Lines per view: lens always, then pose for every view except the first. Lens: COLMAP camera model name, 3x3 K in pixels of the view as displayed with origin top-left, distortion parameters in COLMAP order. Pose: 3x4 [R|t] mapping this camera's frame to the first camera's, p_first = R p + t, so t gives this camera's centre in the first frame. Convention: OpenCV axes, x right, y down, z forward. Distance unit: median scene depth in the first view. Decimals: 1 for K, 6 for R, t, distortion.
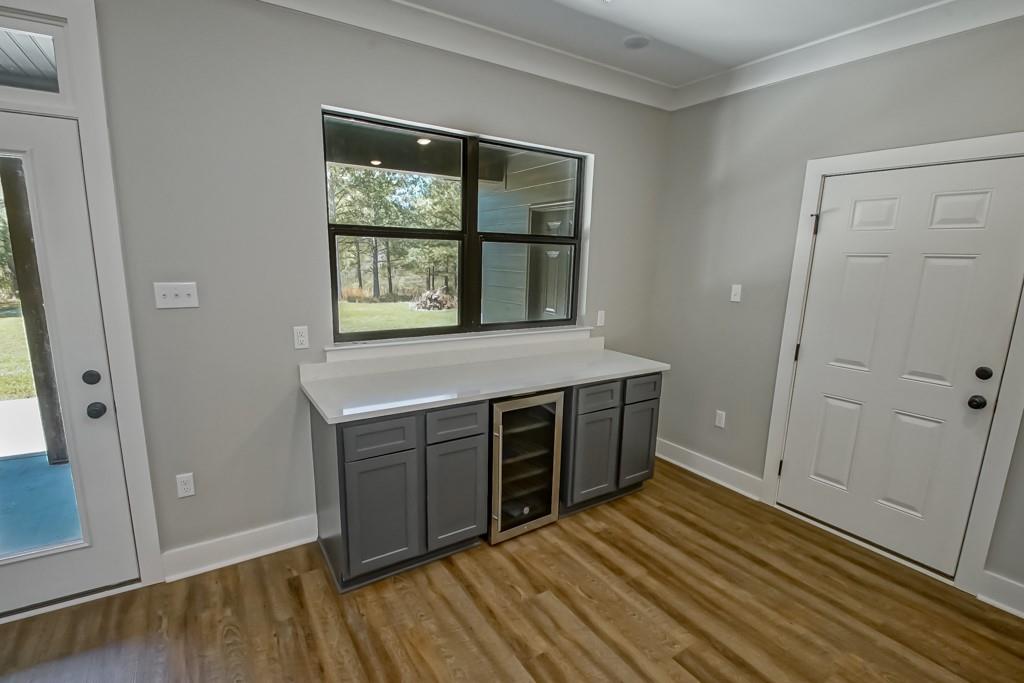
lens RADIAL K [[466.9, 0, 509.2], [0, 466.9, 356.4], [0, 0, 1]] dist [0.000987, -0.000491]
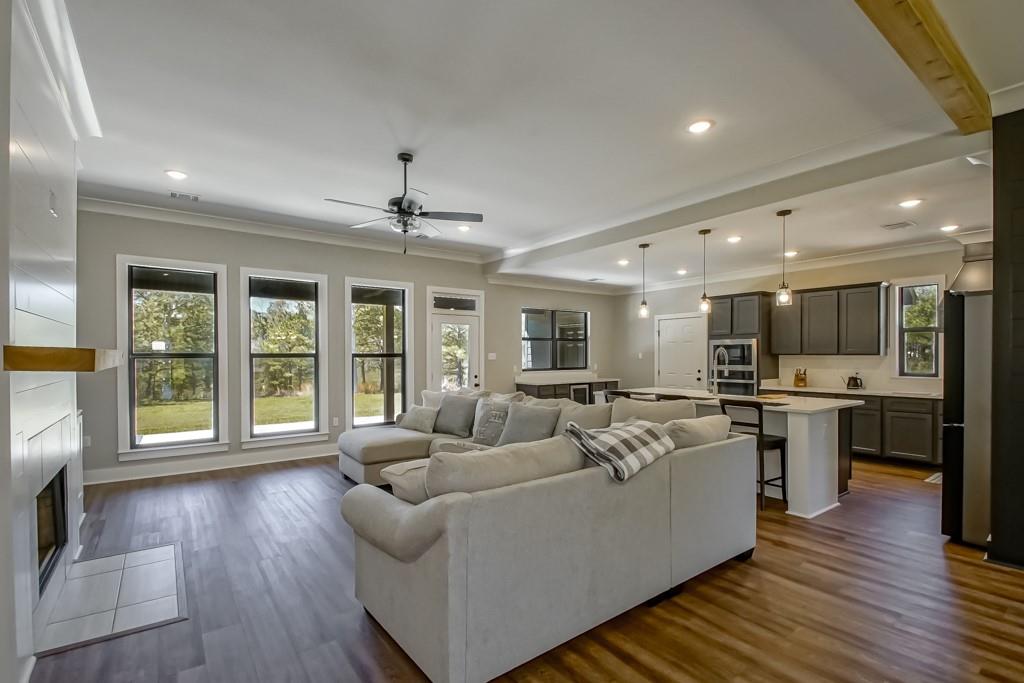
lens RADIAL K [[466.9, 0, 509.2], [0, 466.9, 356.4], [0, 0, 1]] dist [0.000987, -0.000491]
pose [[0.997427, -0.028182, 0.065921, -0.627774], [0.040935, 0.978747, -0.200943, 0.498712], [-0.058857, 0.203124, 0.977382, -2.143465]]
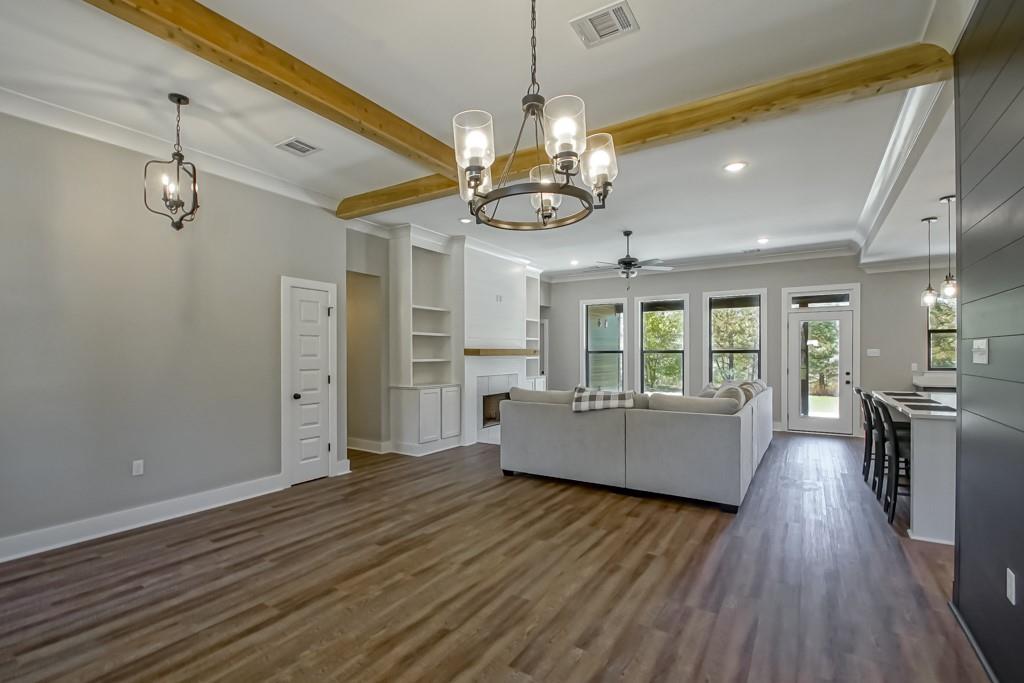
lens RADIAL K [[466.9, 0, 509.2], [0, 466.9, 356.4], [0, 0, 1]] dist [0.000987, -0.000491]
pose [[0.433086, -0.019834, -0.901134, 0.993820], [-0.172662, 0.979418, -0.104539, 0.573324], [0.884661, 0.200866, 0.420747, -2.259962]]
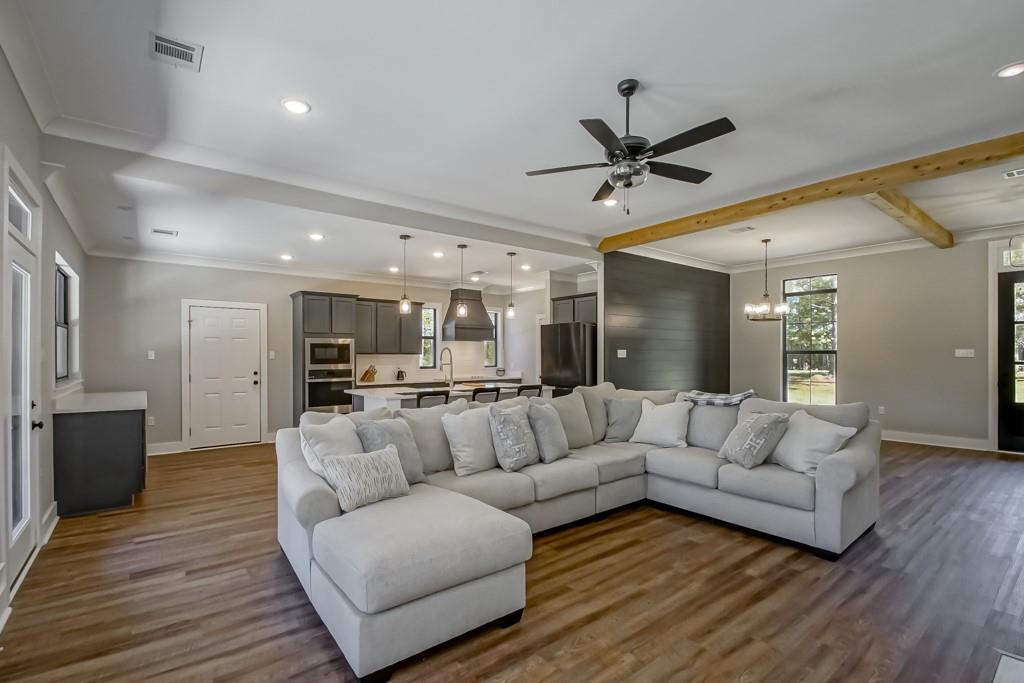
lens RADIAL K [[466.9, 0, 509.2], [0, 466.9, 356.4], [0, 0, 1]] dist [0.000987, -0.000491]
pose [[-0.098976, -0.021579, 0.994856, -1.936535], [0.209231, 0.976964, 0.042007, 0.124574], [-0.972844, 0.212312, -0.092181, -0.363723]]
